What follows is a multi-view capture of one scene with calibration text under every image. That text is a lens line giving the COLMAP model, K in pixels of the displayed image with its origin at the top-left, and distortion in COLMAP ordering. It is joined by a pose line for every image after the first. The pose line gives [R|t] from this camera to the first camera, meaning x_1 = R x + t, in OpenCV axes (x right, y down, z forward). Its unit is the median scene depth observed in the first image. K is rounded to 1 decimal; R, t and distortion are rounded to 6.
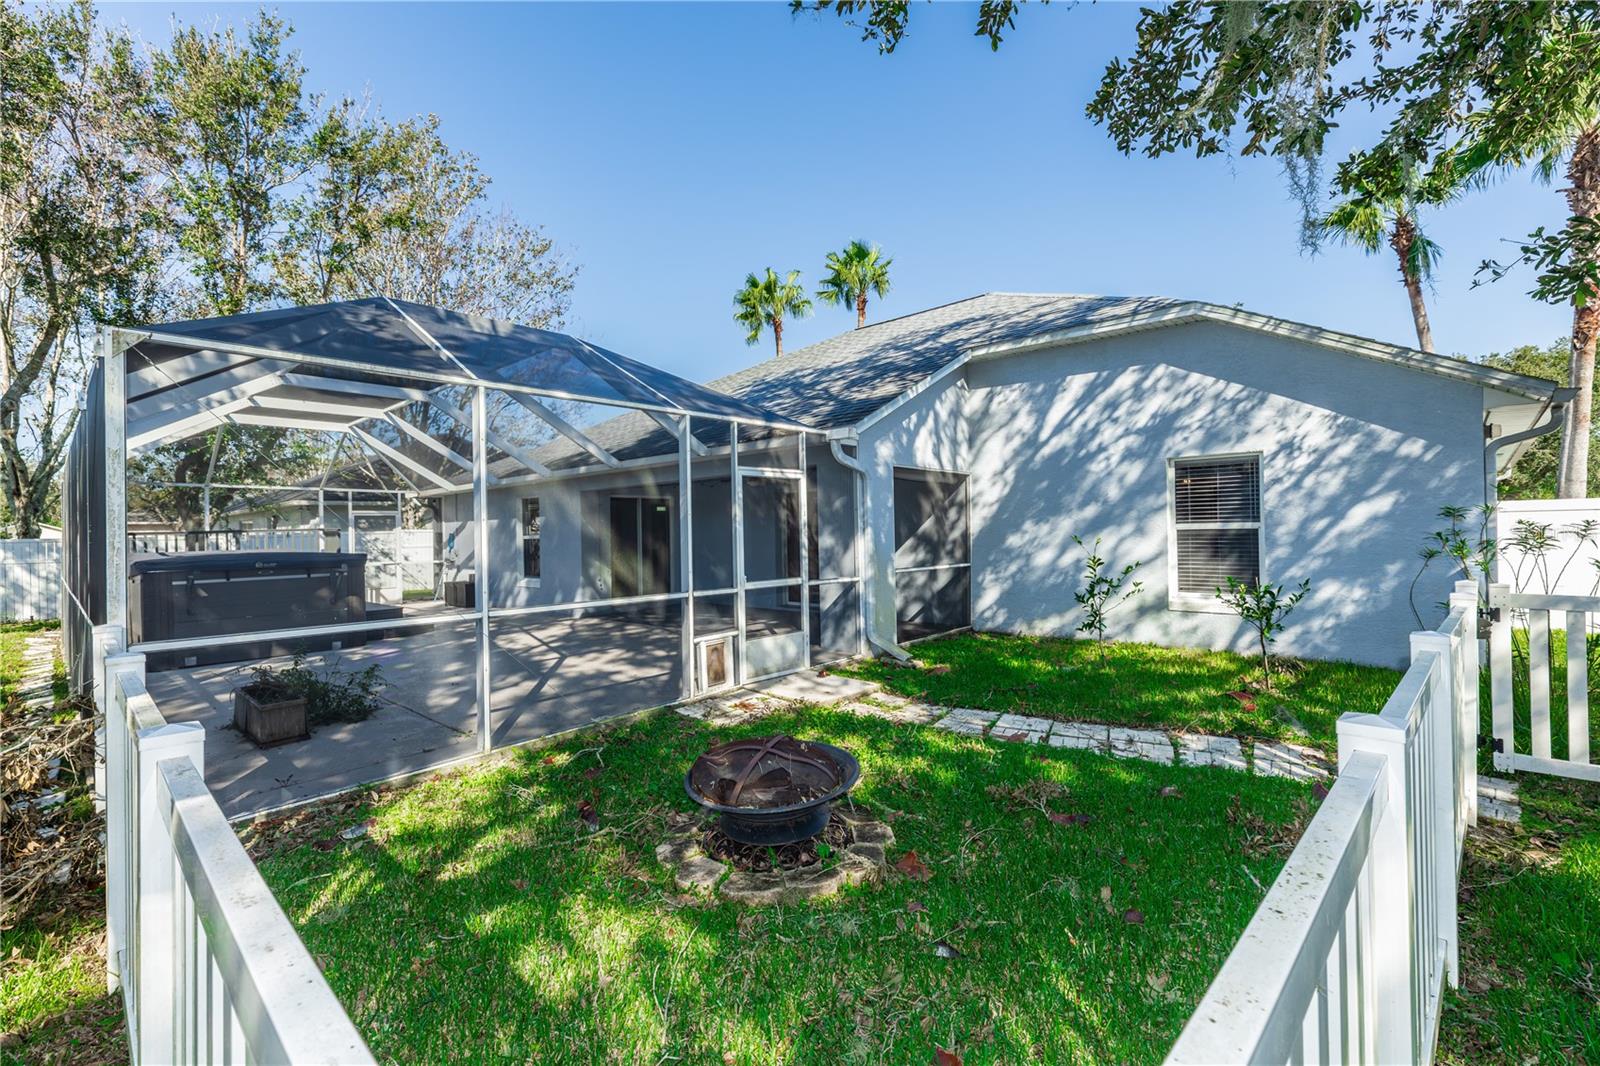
lens RADIAL K [[725.7, 0, 812.3], [0, 725.7, 528.0], [0, 0, 1]] dist [0.001707, -0.000403]
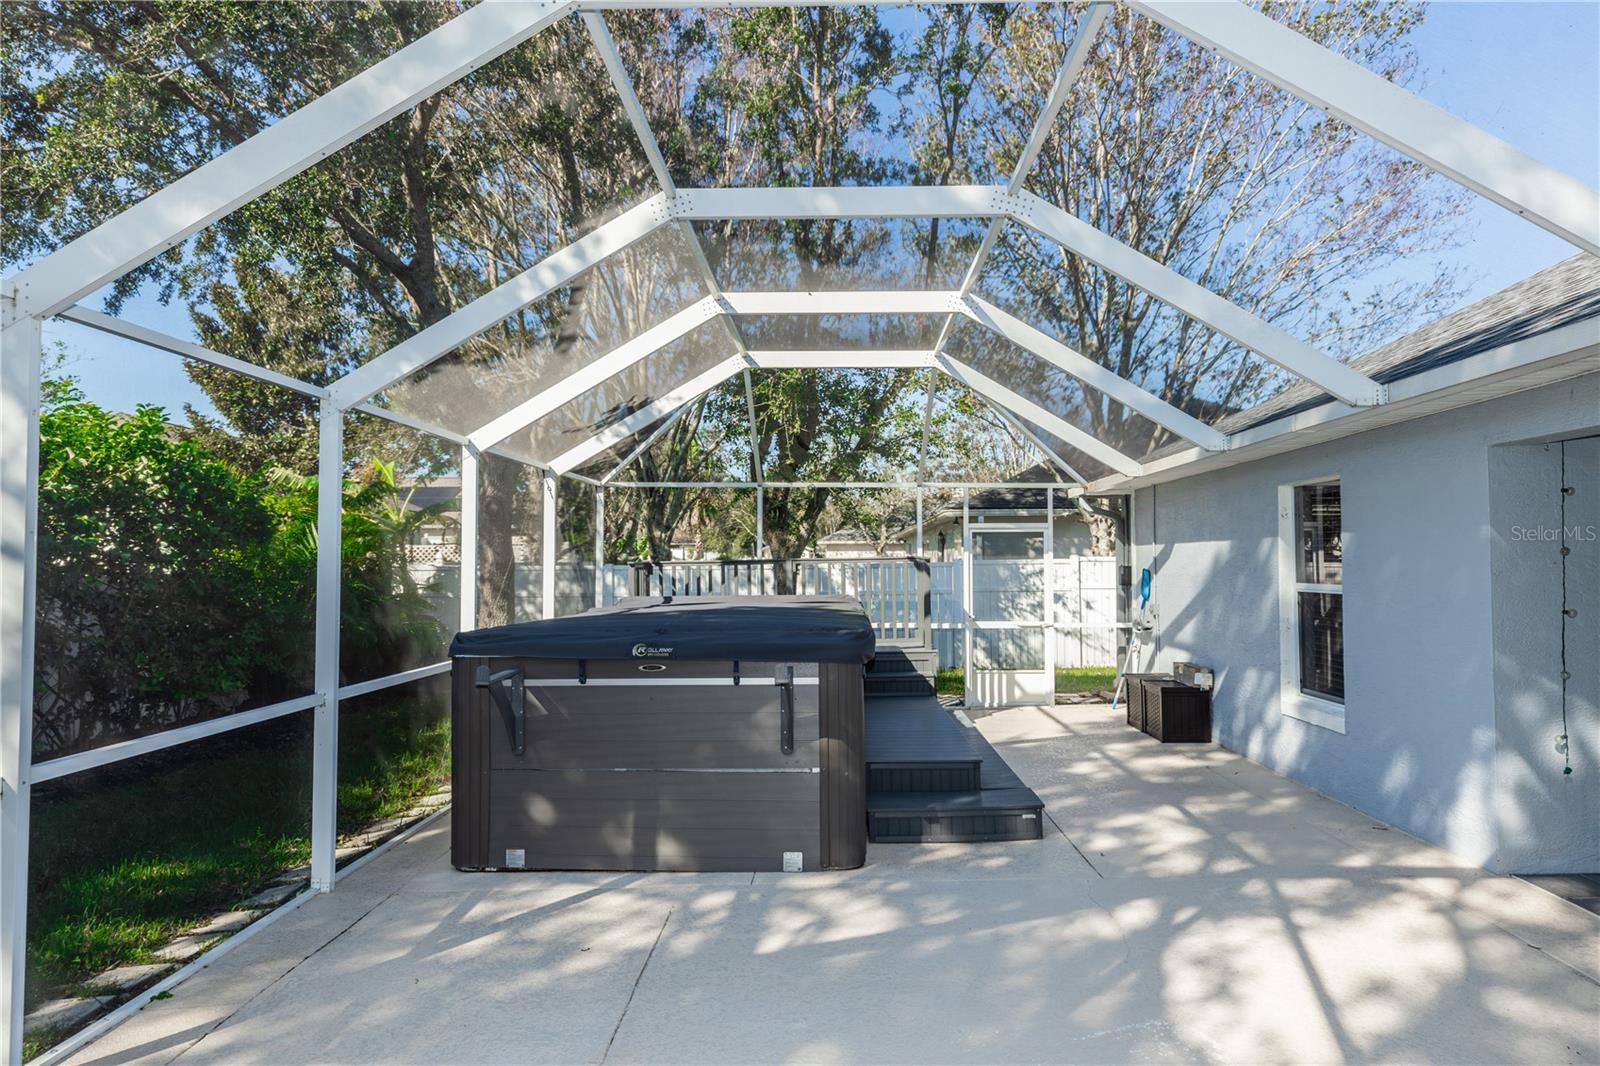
lens RADIAL K [[996.6, 0, 800.0], [0, 996.6, 533.0], [0, 0, 1]] dist [0.001321, 0.000067]
pose [[0.654940, -0.012945, -0.755570, -0.152965], [-0.001305, 0.999832, -0.018261, -0.003450], [0.755680, 0.012946, 0.654813, 0.406095]]
